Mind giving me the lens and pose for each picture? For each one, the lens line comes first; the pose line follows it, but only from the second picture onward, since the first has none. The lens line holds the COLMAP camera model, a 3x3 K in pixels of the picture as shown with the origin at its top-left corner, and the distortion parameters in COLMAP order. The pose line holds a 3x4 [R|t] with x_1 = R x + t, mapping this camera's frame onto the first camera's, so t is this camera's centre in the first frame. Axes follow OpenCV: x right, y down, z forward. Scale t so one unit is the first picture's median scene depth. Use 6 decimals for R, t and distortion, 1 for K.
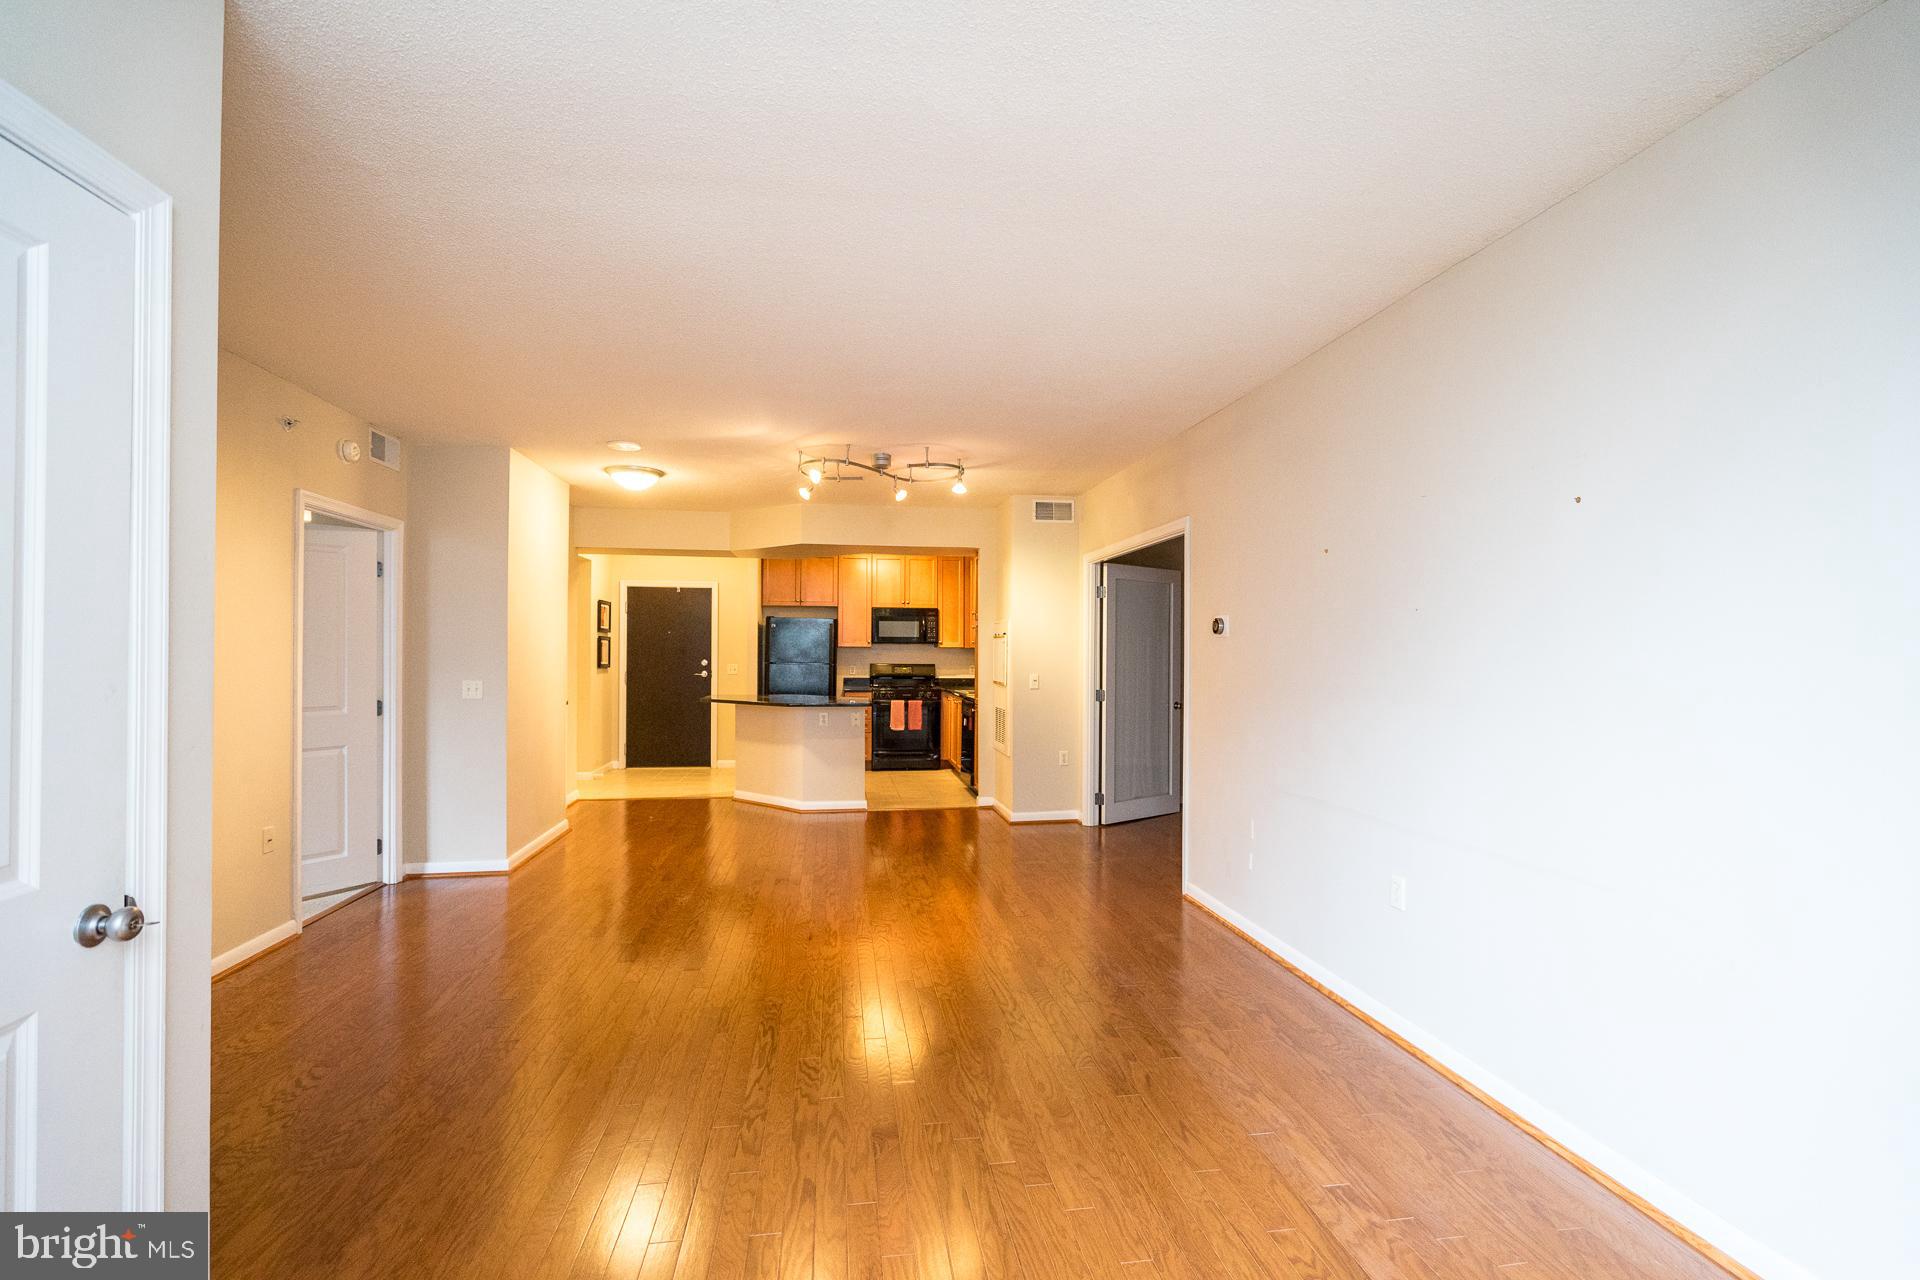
lens RADIAL K [[873.3, 0, 963.8], [0, 873.3, 641.0], [0, 0, 1]] dist [0.004890, 0.001878]
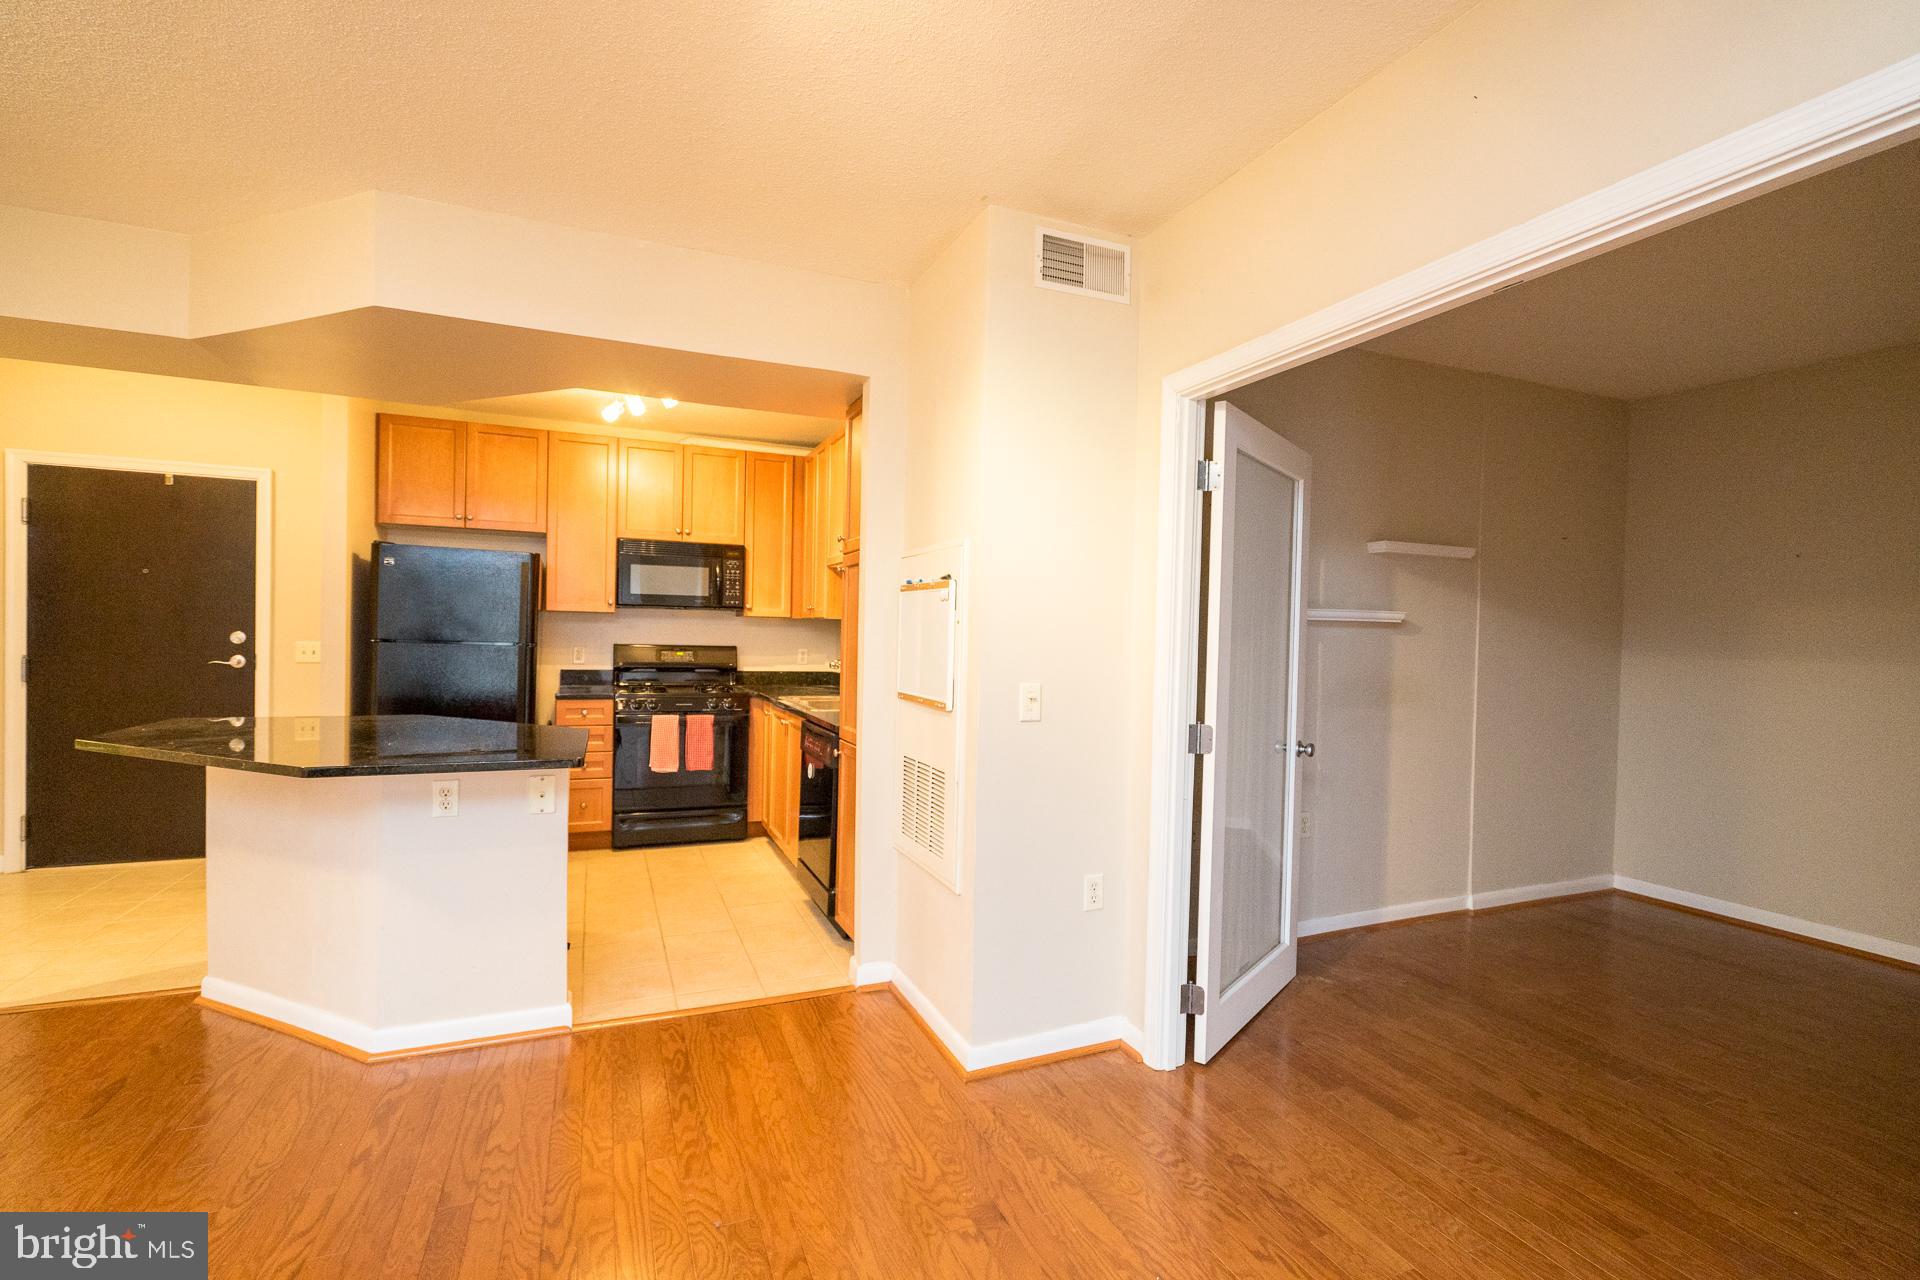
lens RADIAL K [[873.3, 0, 963.4], [0, 873.3, 639.6], [0, 0, 1]] dist [0.004890, 0.001878]
pose [[0.970368, 0.014526, 0.241195, -0.028726], [-0.020092, 0.999585, 0.020635, 0.008054], [-0.240796, -0.024870, 0.970257, 0.441354]]
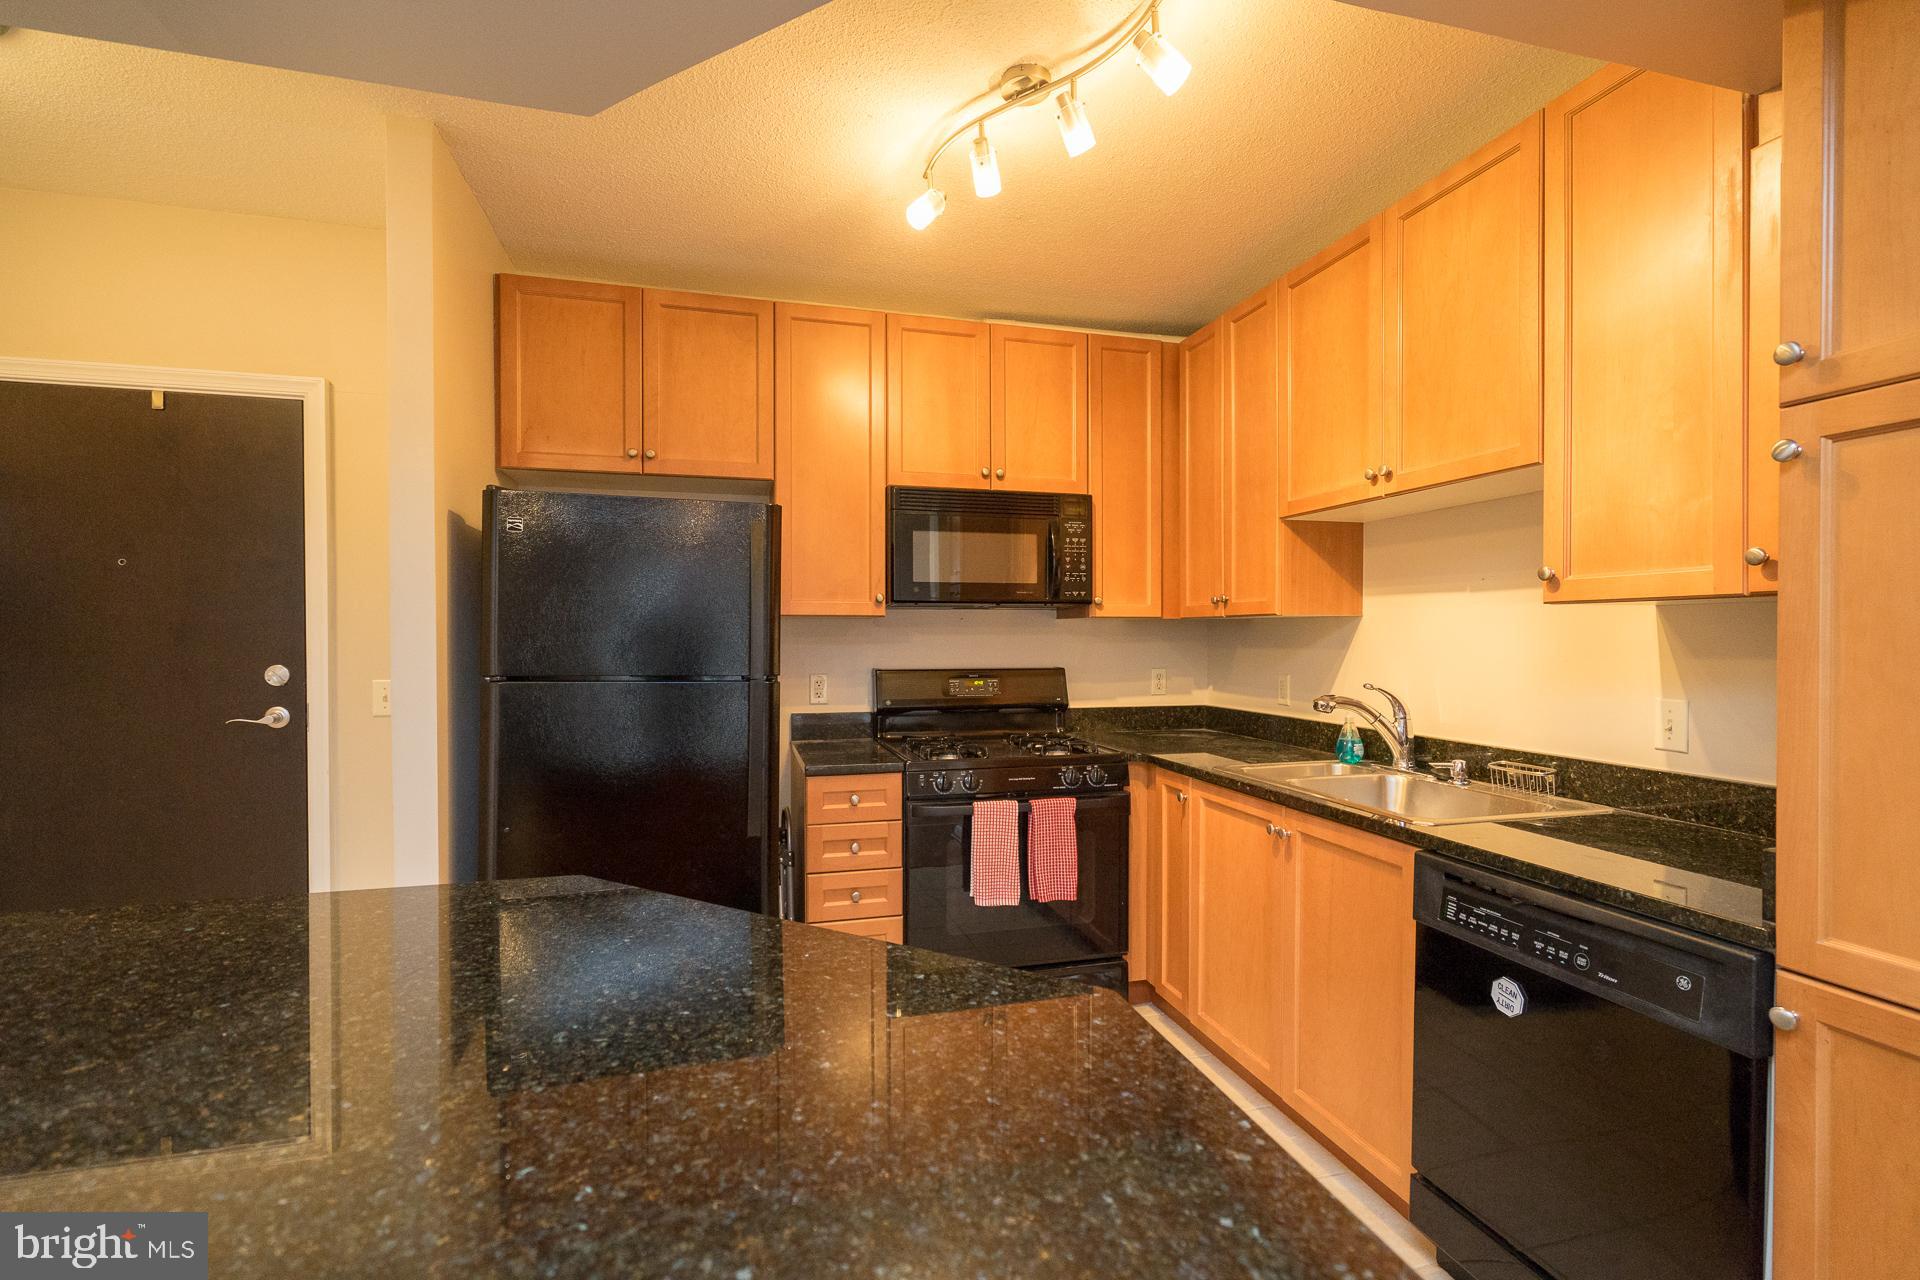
lens RADIAL K [[873.3, 0, 963.1], [0, 873.3, 640.4], [0, 0, 1]] dist [0.004890, 0.001878]
pose [[0.994129, -0.007113, 0.107970, -0.114142], [0.005343, 0.999847, 0.016675, 0.010461], [-0.108072, -0.016000, 0.994014, 0.705674]]
